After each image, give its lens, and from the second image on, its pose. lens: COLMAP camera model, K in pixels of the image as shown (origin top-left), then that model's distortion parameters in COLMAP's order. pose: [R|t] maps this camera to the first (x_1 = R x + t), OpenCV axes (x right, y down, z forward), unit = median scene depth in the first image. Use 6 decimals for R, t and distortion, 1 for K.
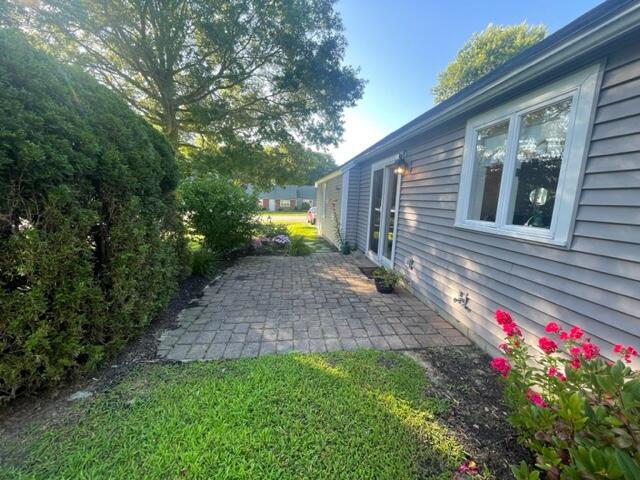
lens RADIAL K [[258.2, 0, 313.0], [0, 258.2, 243.7], [0, 0, 1]] dist [-0.003694, -0.000032]
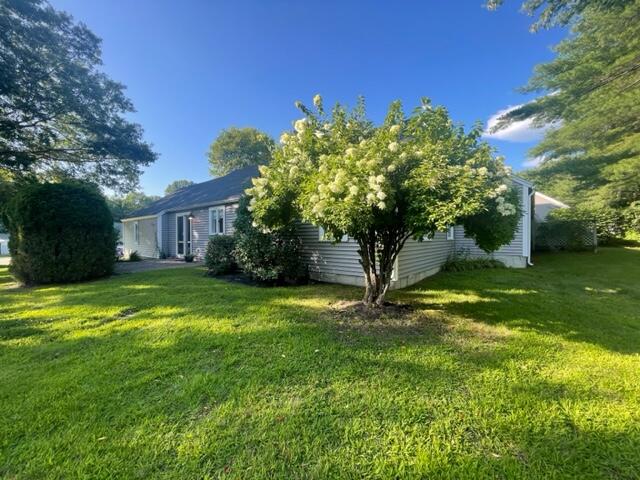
lens RADIAL K [[258.2, 0, 320.8], [0, 258.2, 241.7], [0, 0, 1]] dist [-0.003694, -0.000032]
pose [[0.699234, -0.041525, 0.713686, -0.654047], [0.144896, 0.985823, -0.084604, 0.388701], [-0.700055, 0.162568, 0.695338, -1.806525]]
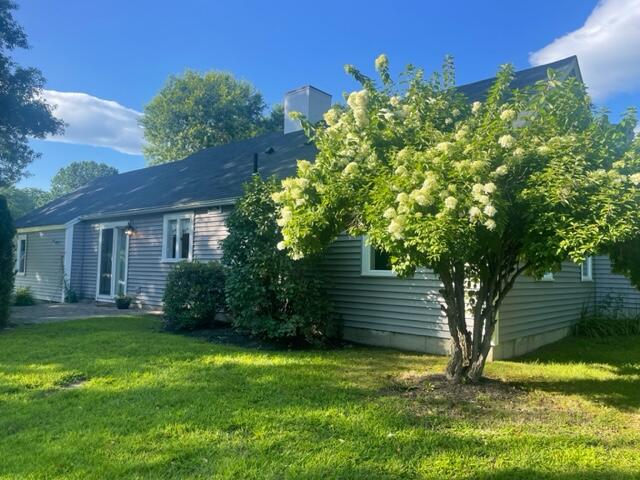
lens RADIAL K [[484.3, 0, 320.7], [0, 484.3, 247.1], [0, 0, 1]] dist [0.062181, -0.077854]
pose [[0.719342, 0.024161, 0.694236, -0.879674], [0.117298, 0.980819, -0.155675, 0.403789], [-0.684681, 0.193416, 0.702710, -1.867505]]
